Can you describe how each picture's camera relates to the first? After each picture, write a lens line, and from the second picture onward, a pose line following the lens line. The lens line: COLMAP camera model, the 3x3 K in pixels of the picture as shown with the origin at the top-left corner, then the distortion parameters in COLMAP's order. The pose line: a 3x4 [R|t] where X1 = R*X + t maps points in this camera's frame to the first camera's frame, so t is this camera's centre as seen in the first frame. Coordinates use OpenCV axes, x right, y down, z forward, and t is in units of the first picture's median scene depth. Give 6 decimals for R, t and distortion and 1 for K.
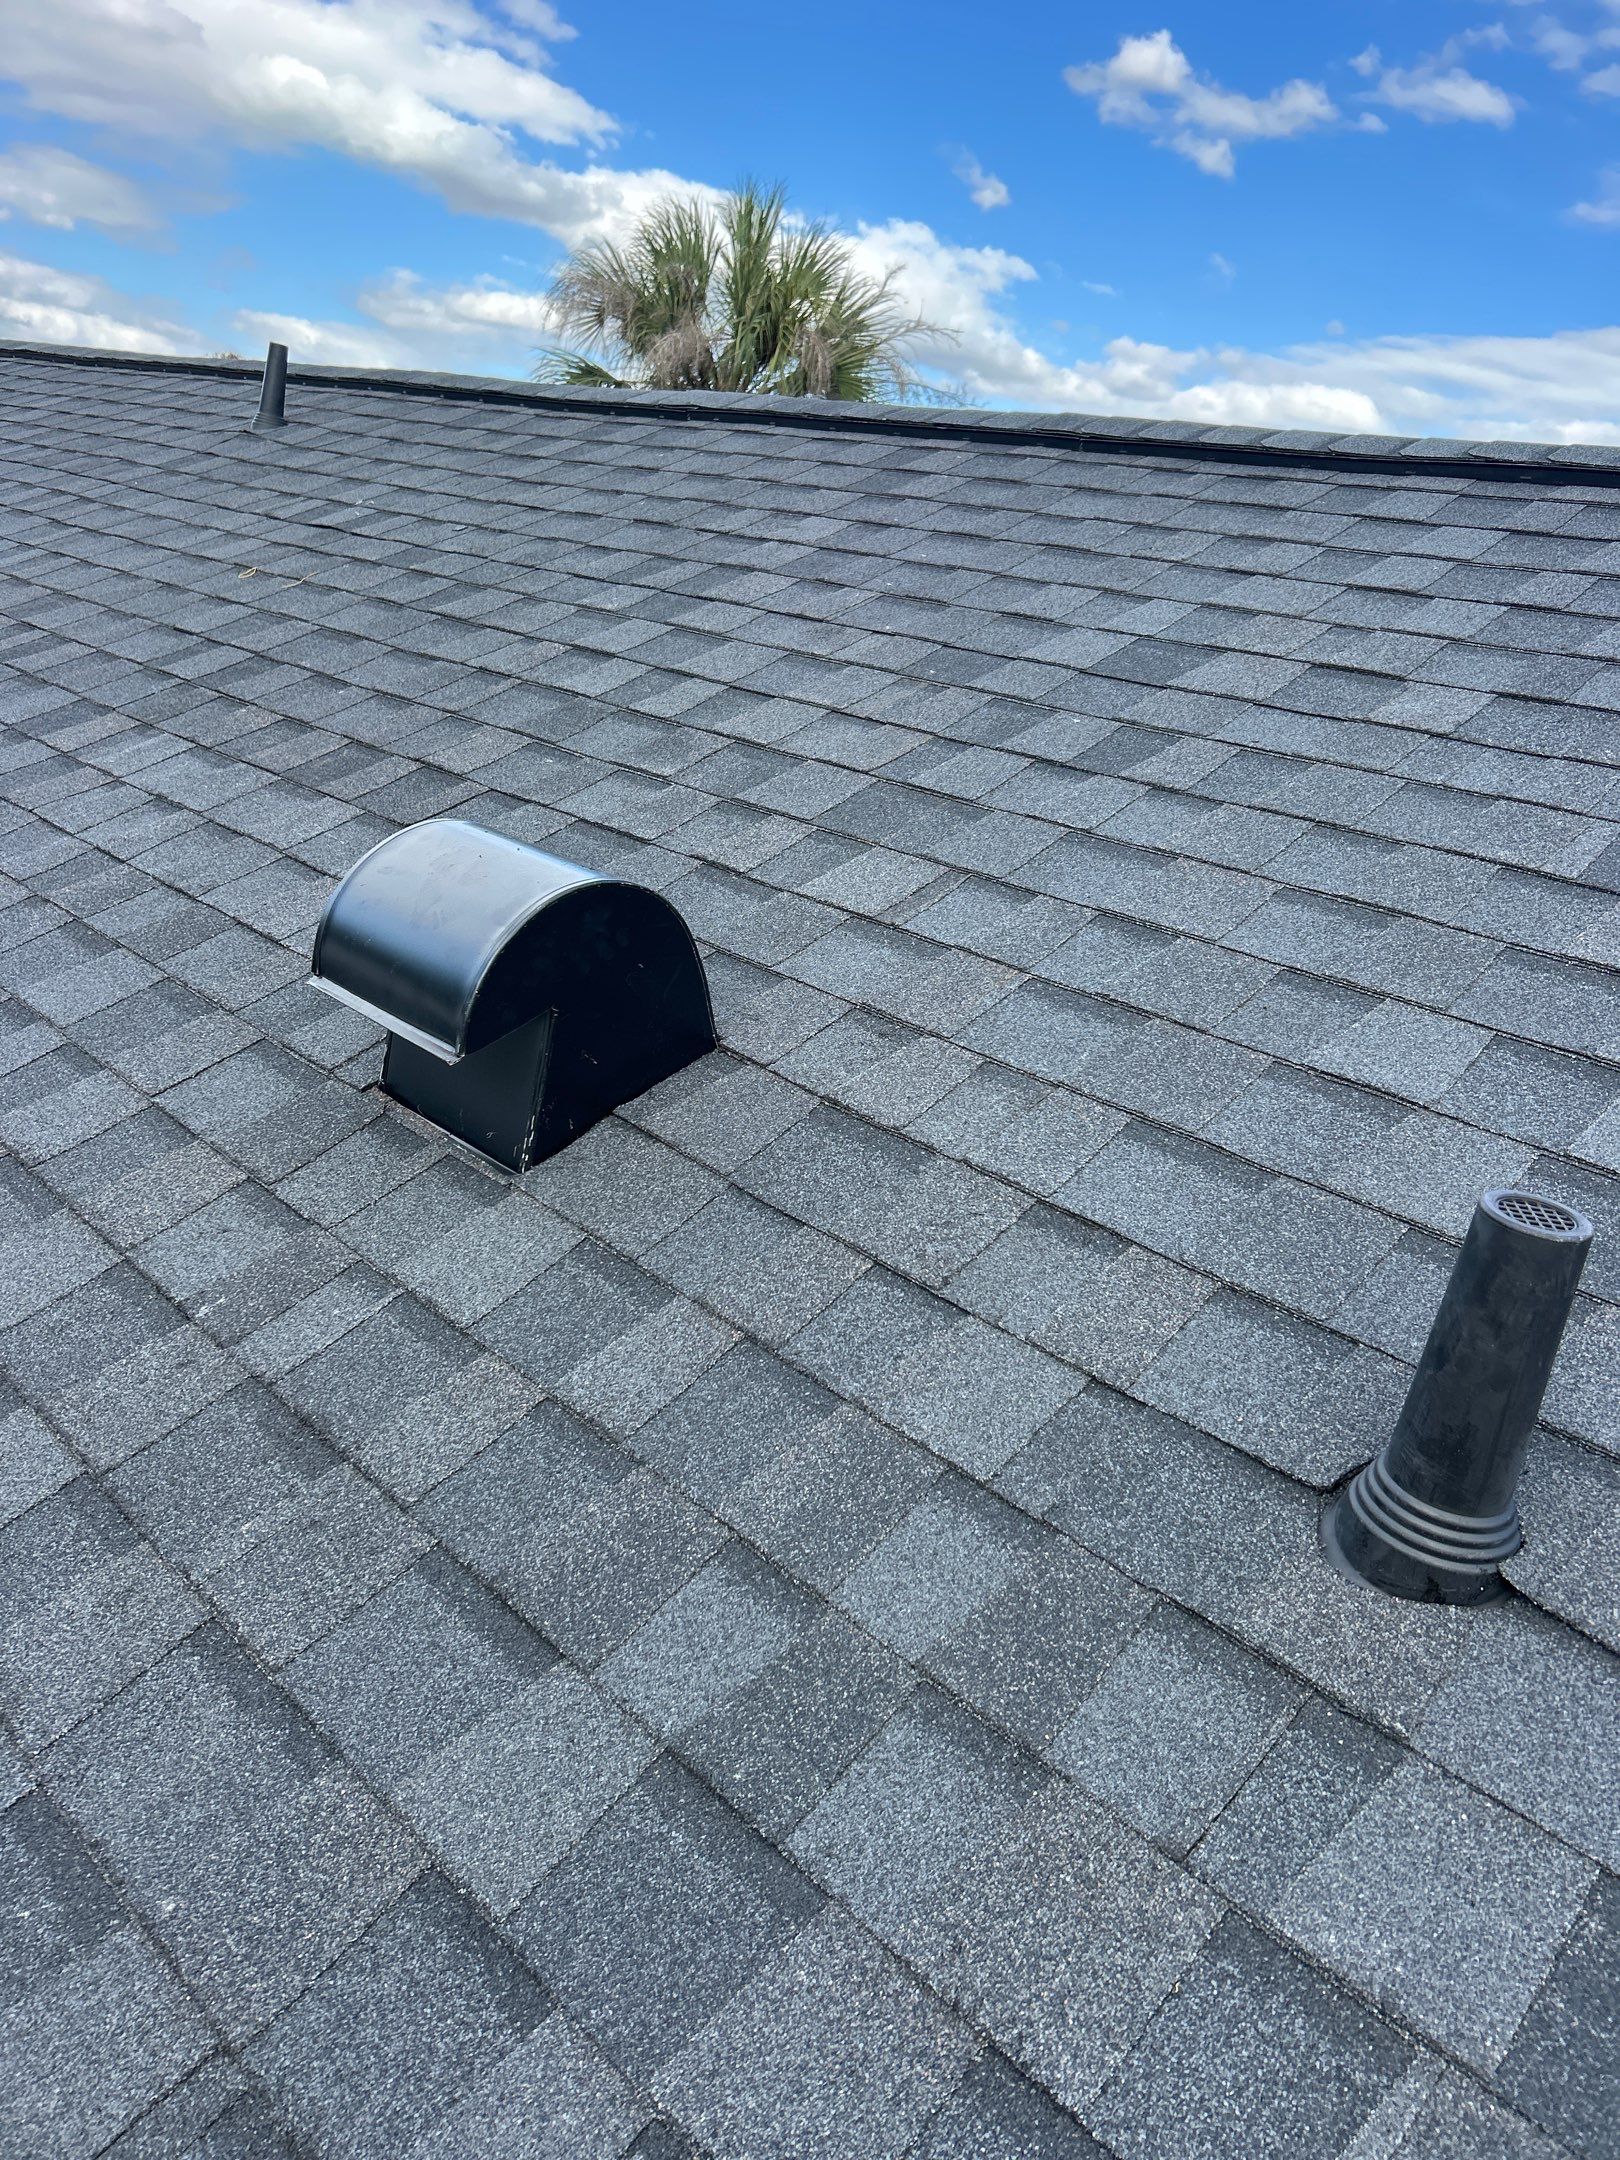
lens RADIAL K [[1640.5, 0, 814.7], [0, 1640.5, 1065.4], [0, 0, 1]] dist [0.030446, -0.034169]
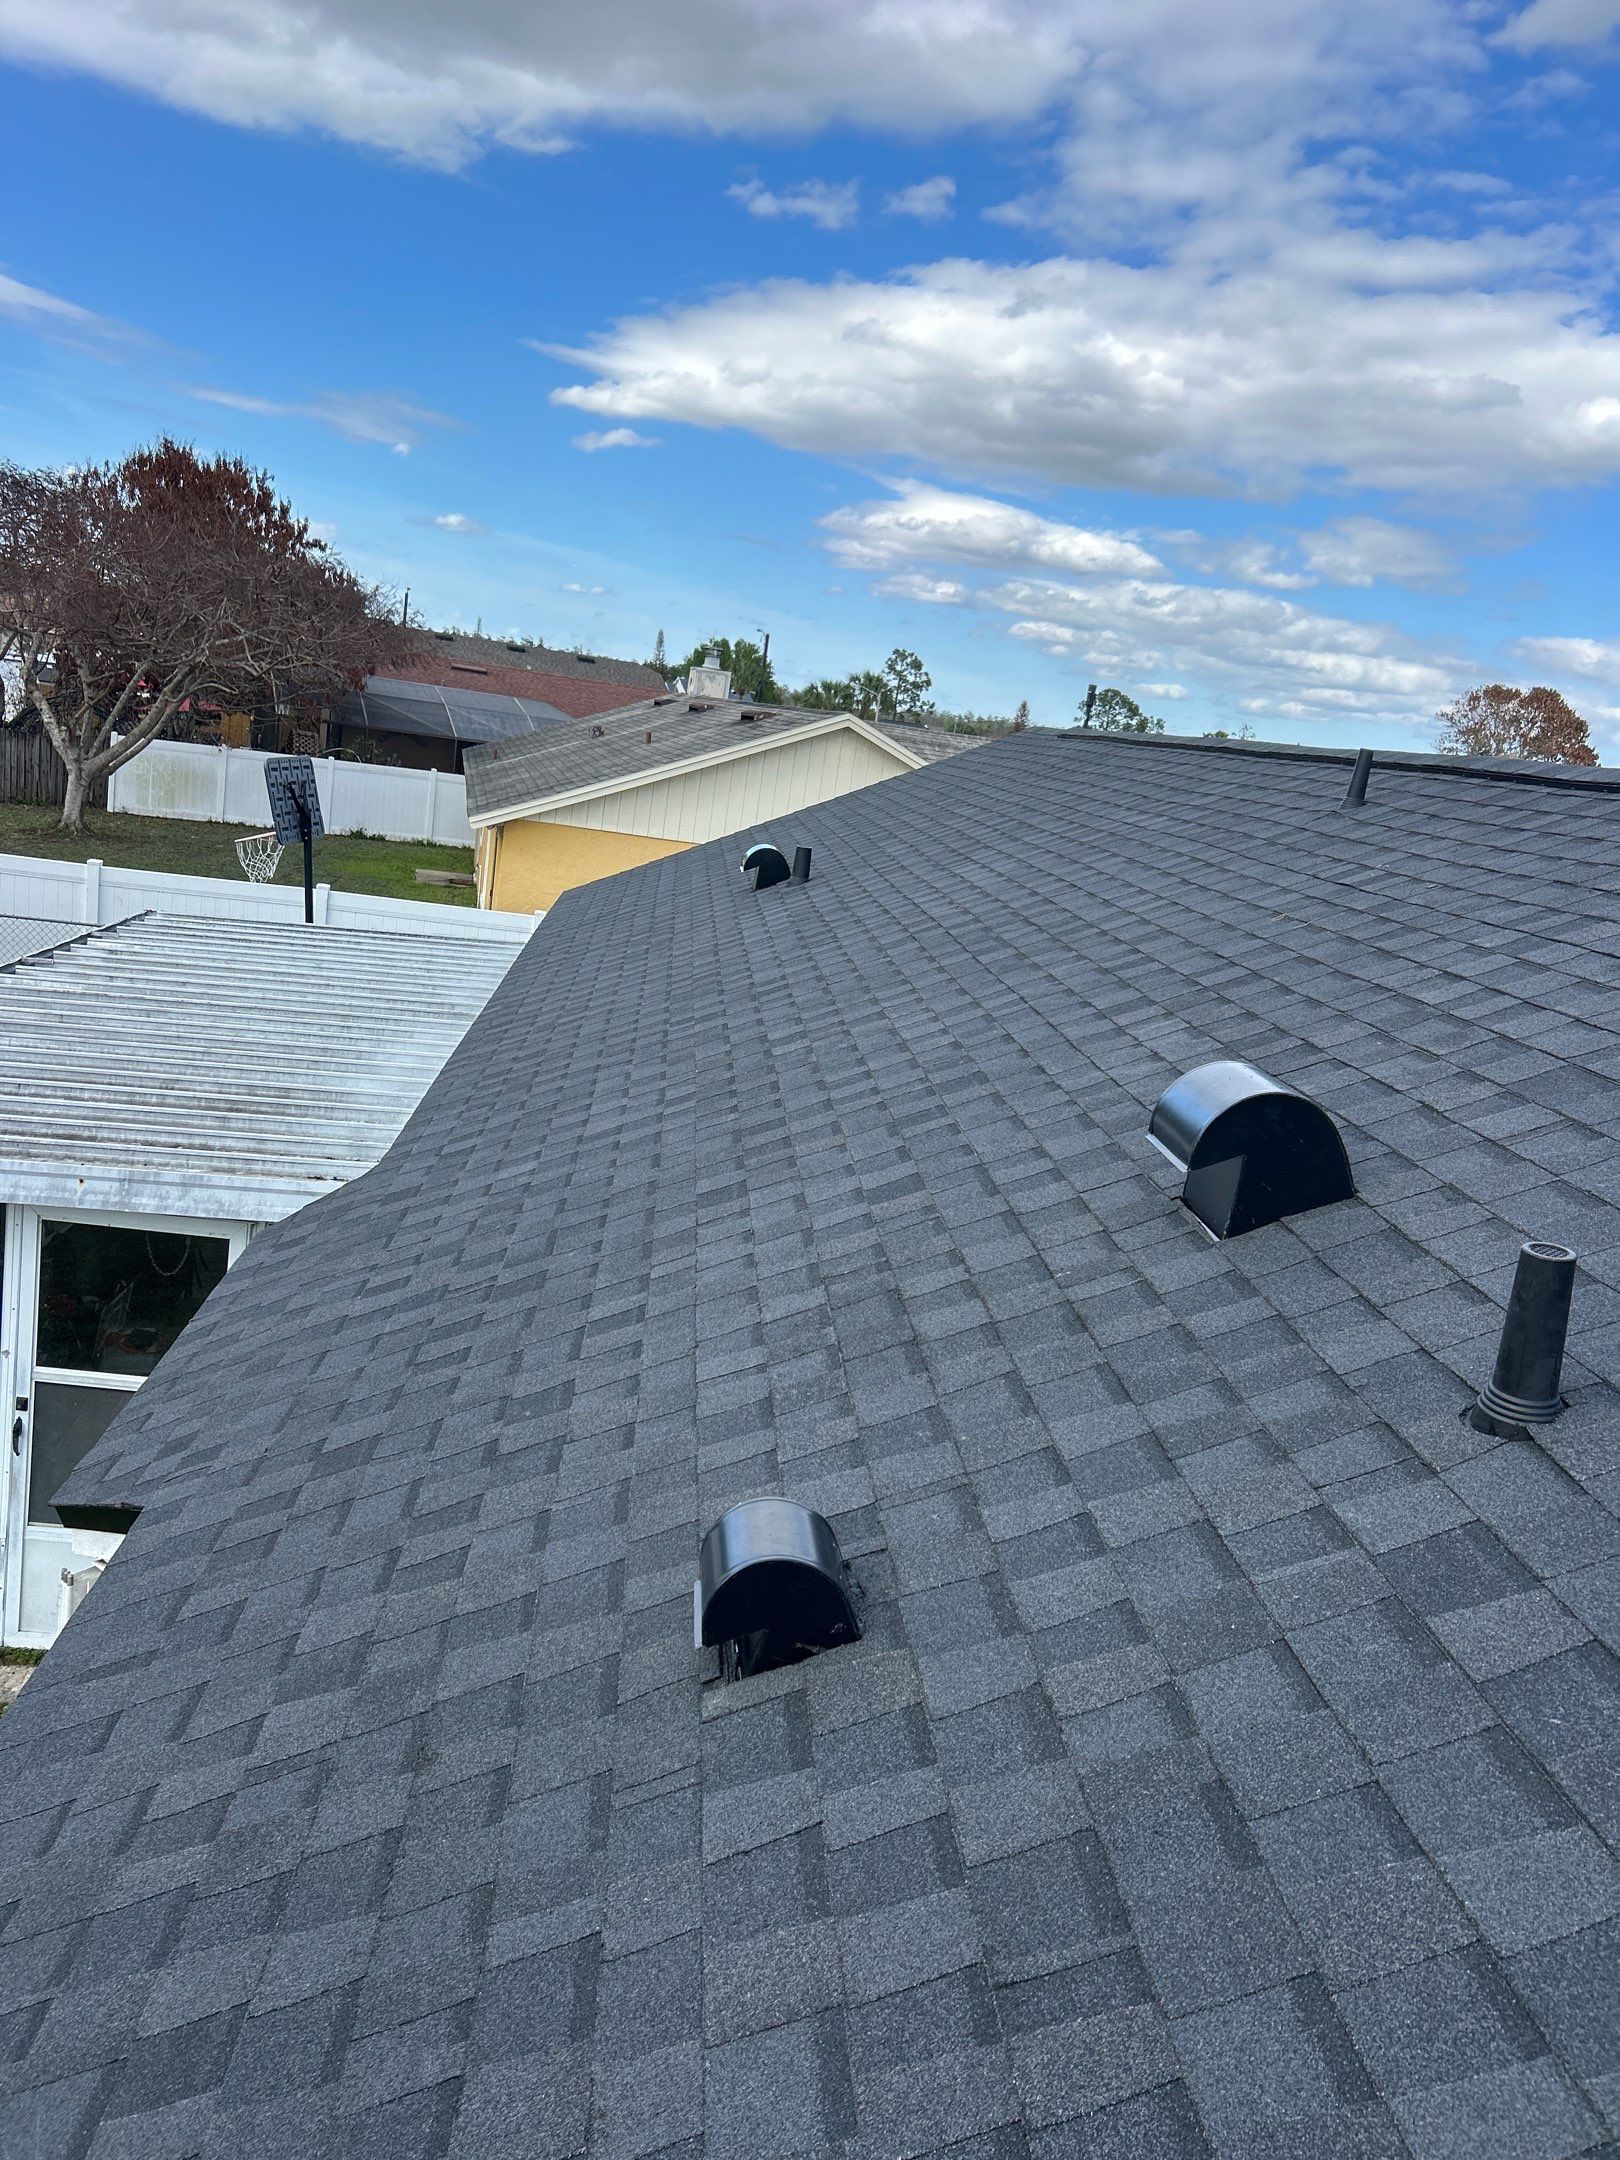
lens RADIAL K [[1640.5, 0, 803.5], [0, 1640.5, 1088.4], [0, 0, 1]] dist [0.030446, -0.034169]
pose [[0.758618, 0.071961, -0.647549, 0.662613], [-0.179855, 0.978393, -0.101978, 0.170682], [0.626219, 0.193828, 0.755169, -0.770911]]
